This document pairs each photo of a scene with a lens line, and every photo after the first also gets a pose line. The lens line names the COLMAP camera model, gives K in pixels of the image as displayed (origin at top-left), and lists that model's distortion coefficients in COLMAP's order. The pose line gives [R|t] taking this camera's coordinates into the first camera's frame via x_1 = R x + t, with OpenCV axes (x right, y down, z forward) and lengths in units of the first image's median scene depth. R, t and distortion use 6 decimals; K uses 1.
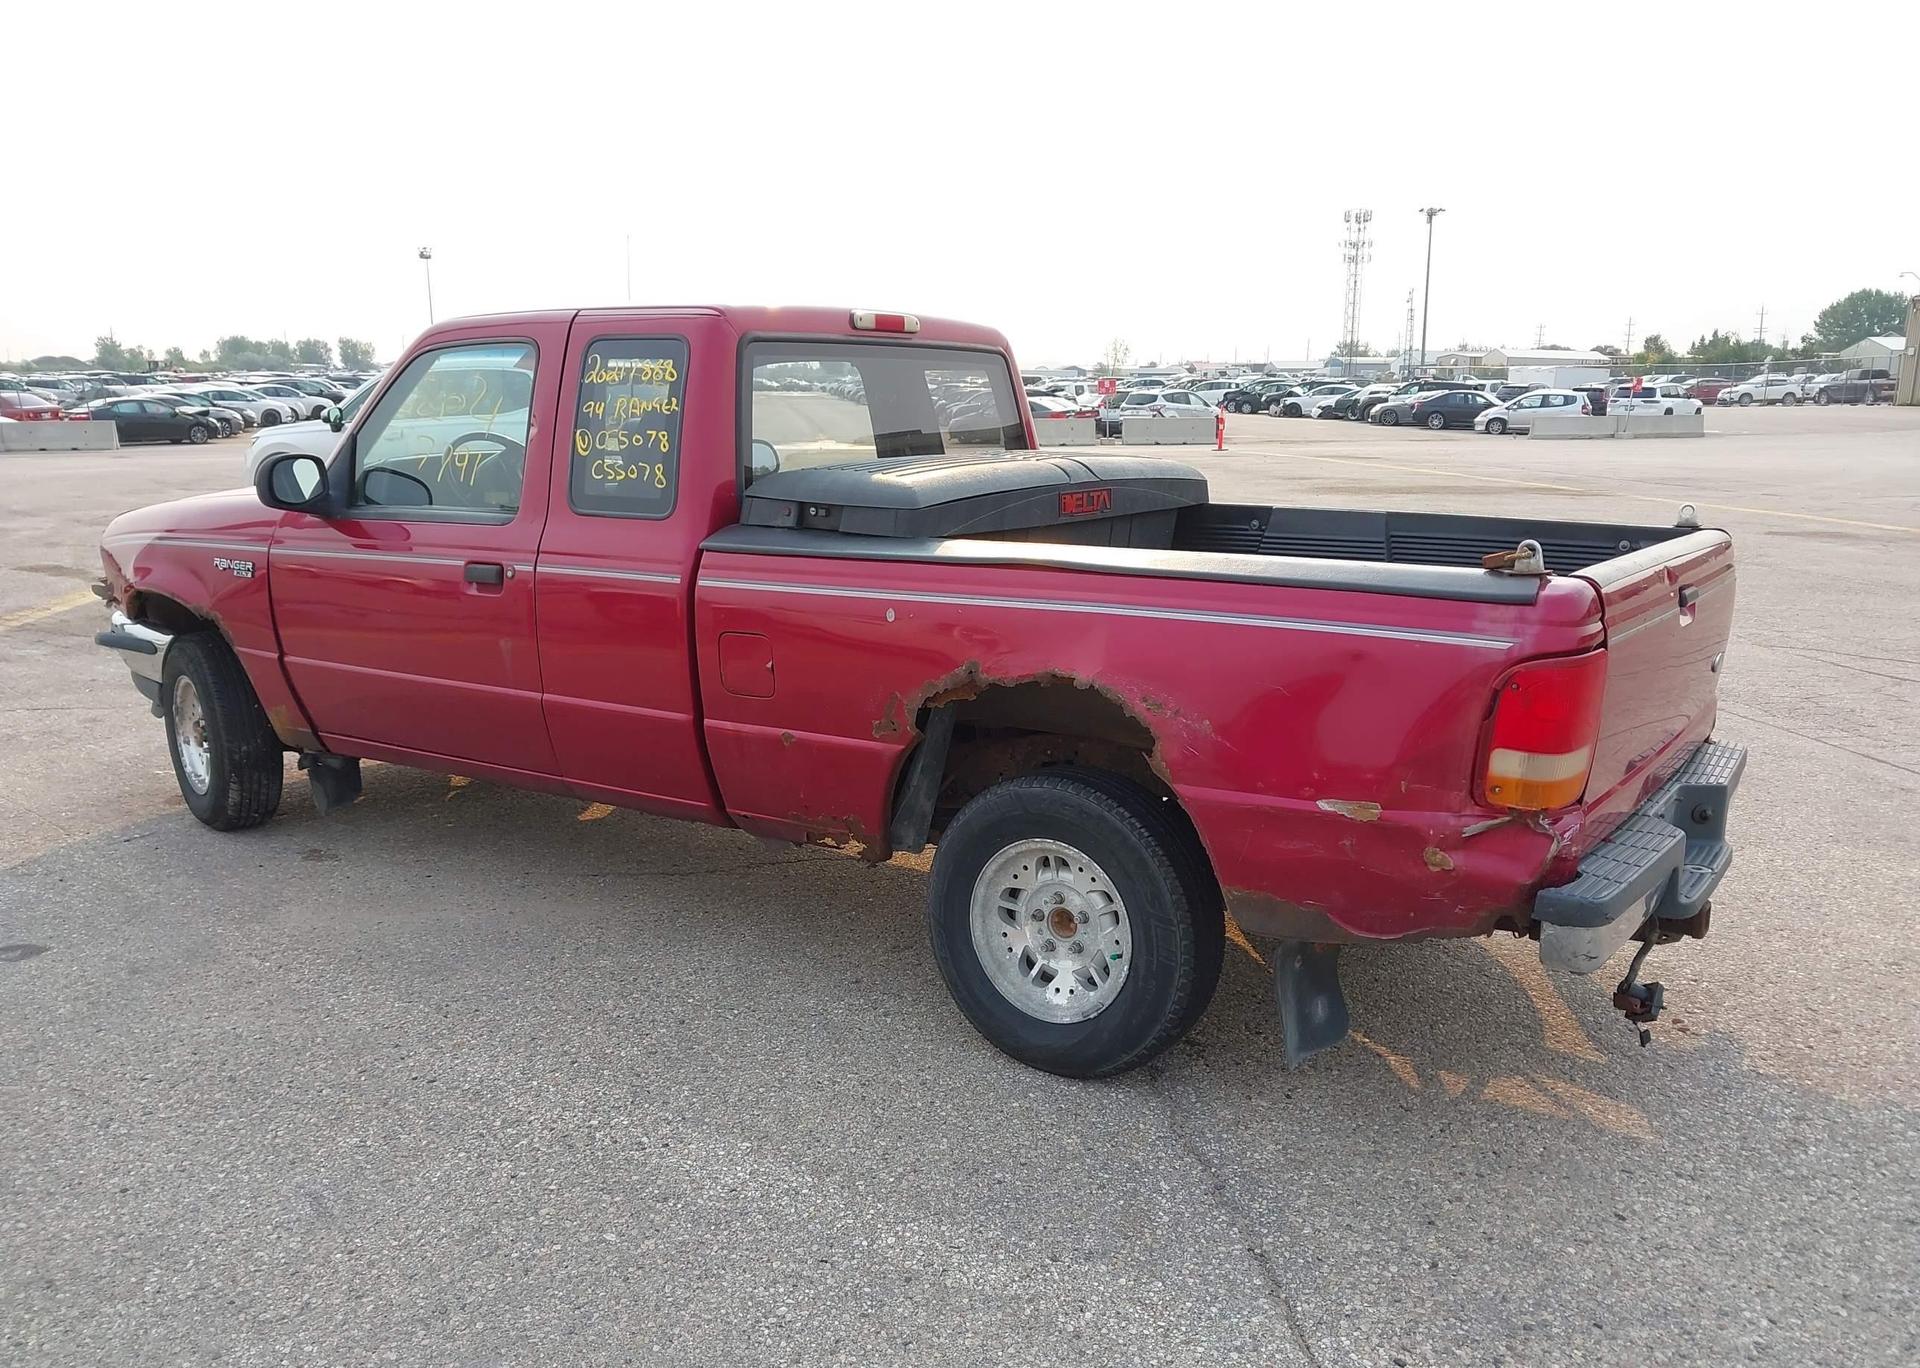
lens RADIAL K [[1545.8, 0, 948.4], [0, 1545.8, 691.7], [0, 0, 1]] dist [0.026560, -0.029490]
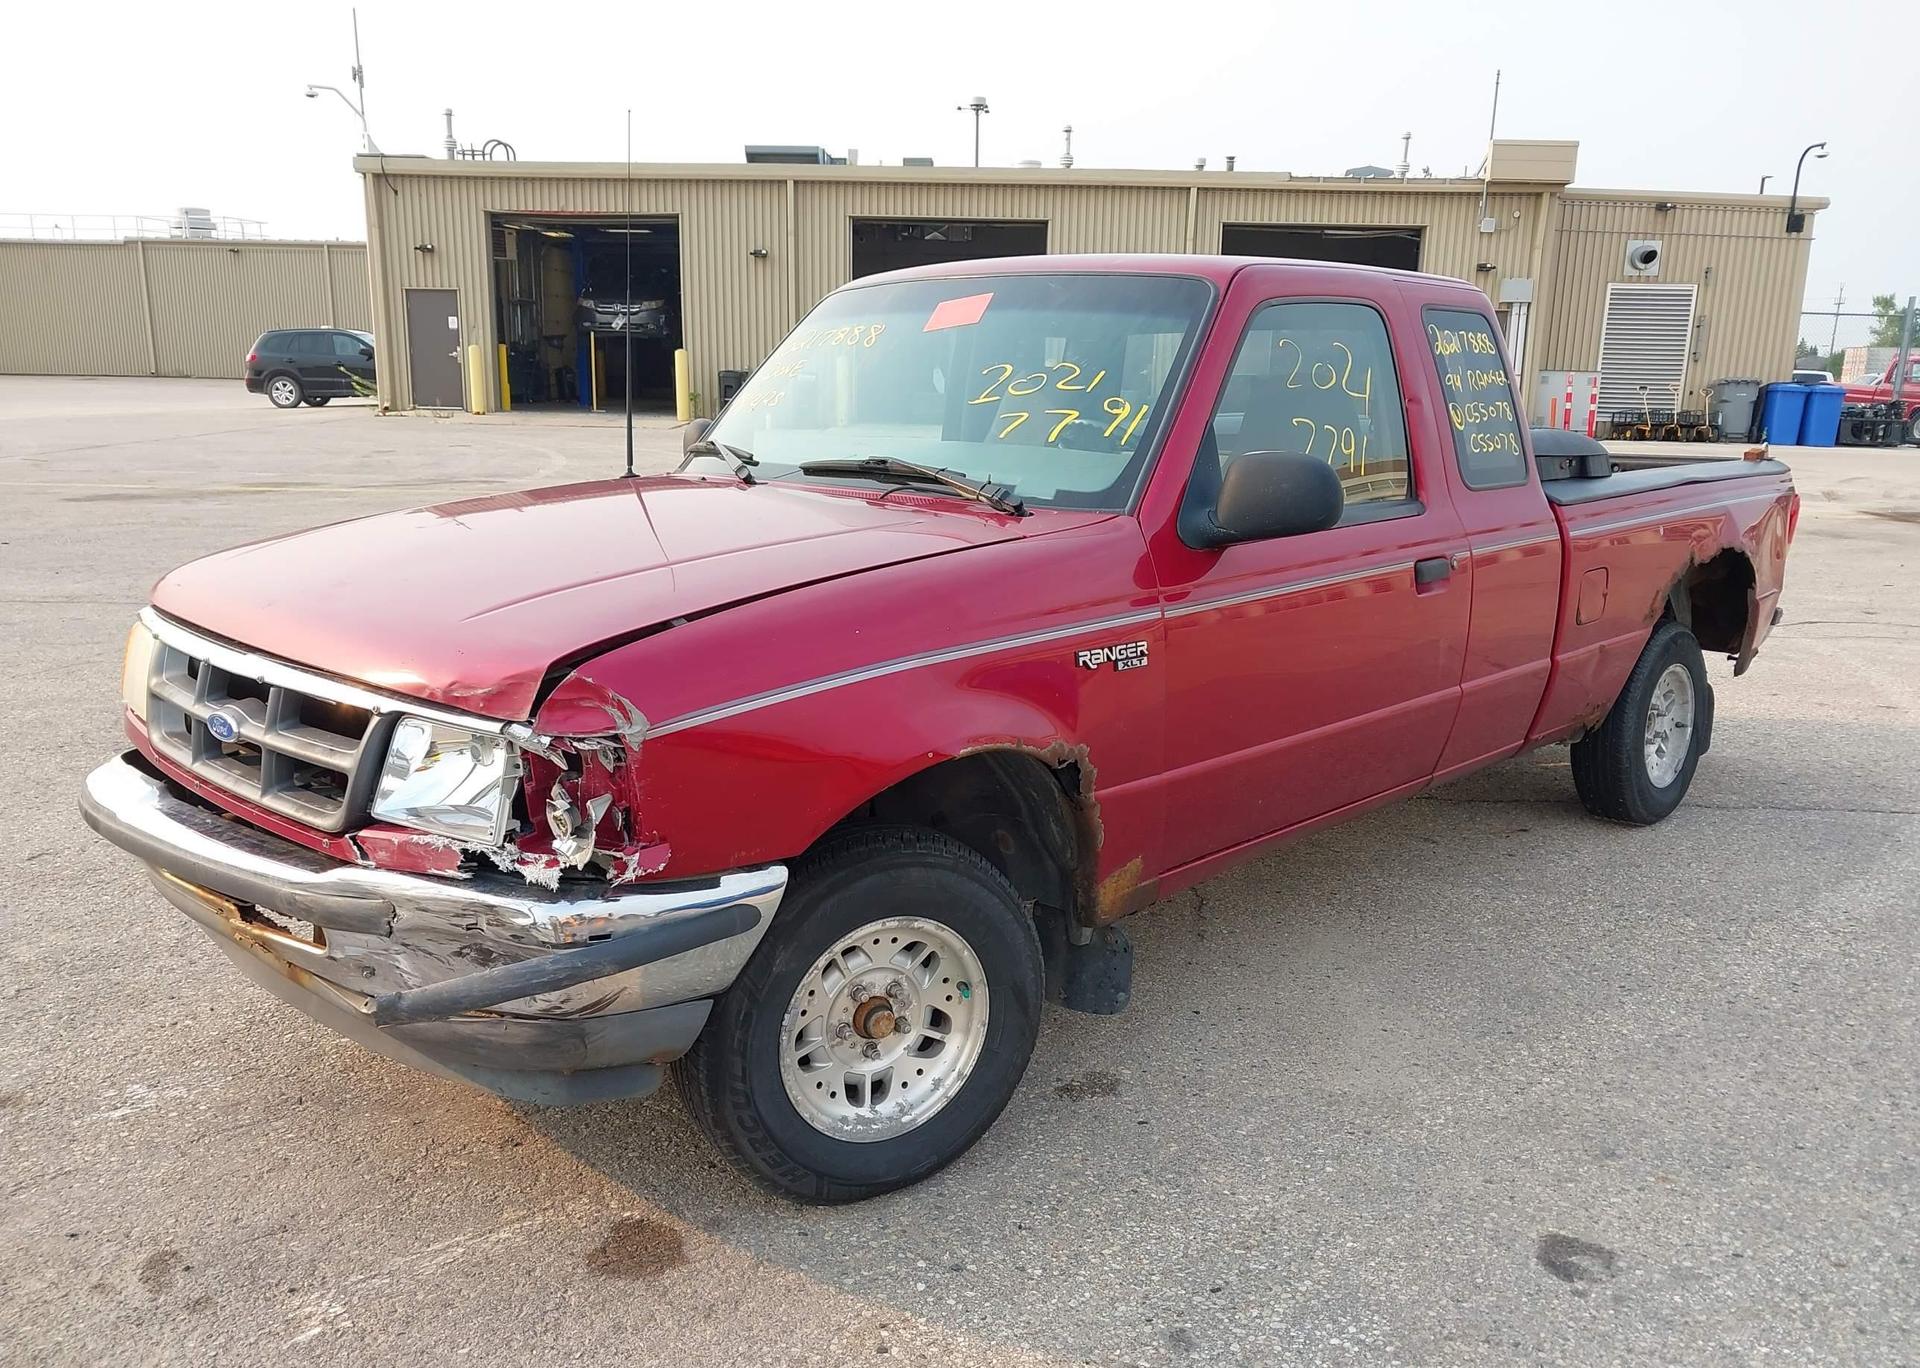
lens RADIAL K [[1545.8, 0, 957.3], [0, 1545.8, 701.4], [0, 0, 1]] dist [0.026560, -0.029490]
pose [[0.171224, -0.209080, 0.962792, -1.361322], [0.179355, 0.967509, 0.178207, -0.235230], [-0.968770, 0.142168, 0.203160, 1.228339]]
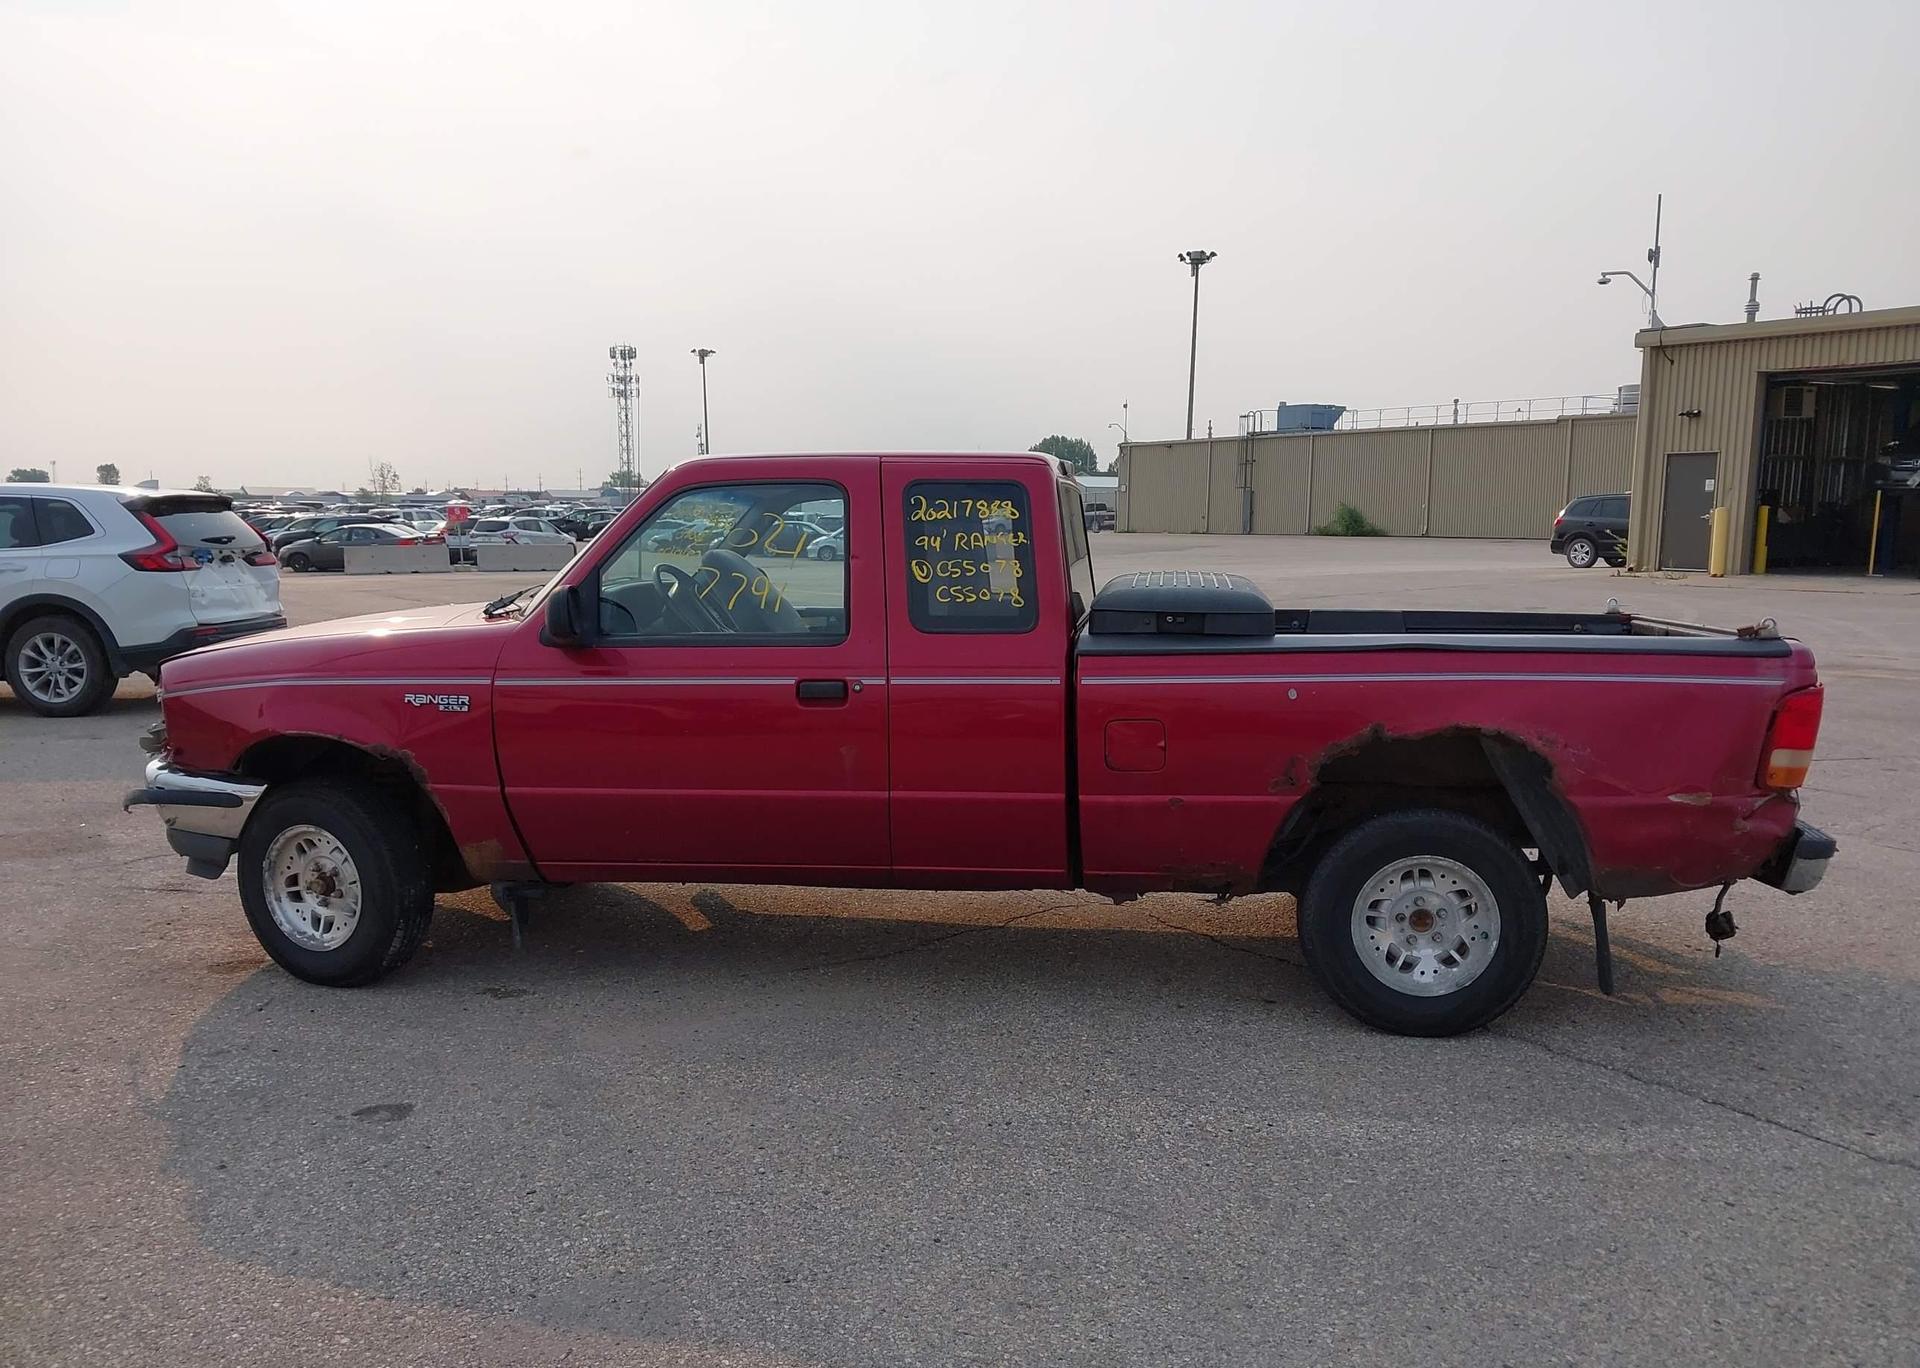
lens RADIAL K [[1545.8, 0, 962.5], [0, 1545.8, 680.7], [0, 0, 1]] dist [0.026560, -0.029490]
pose [[0.889673, -0.047547, 0.454116, -0.795090], [0.087156, 0.993961, -0.066679, 0.000355], [-0.448203, 0.098902, 0.888444, -0.021679]]
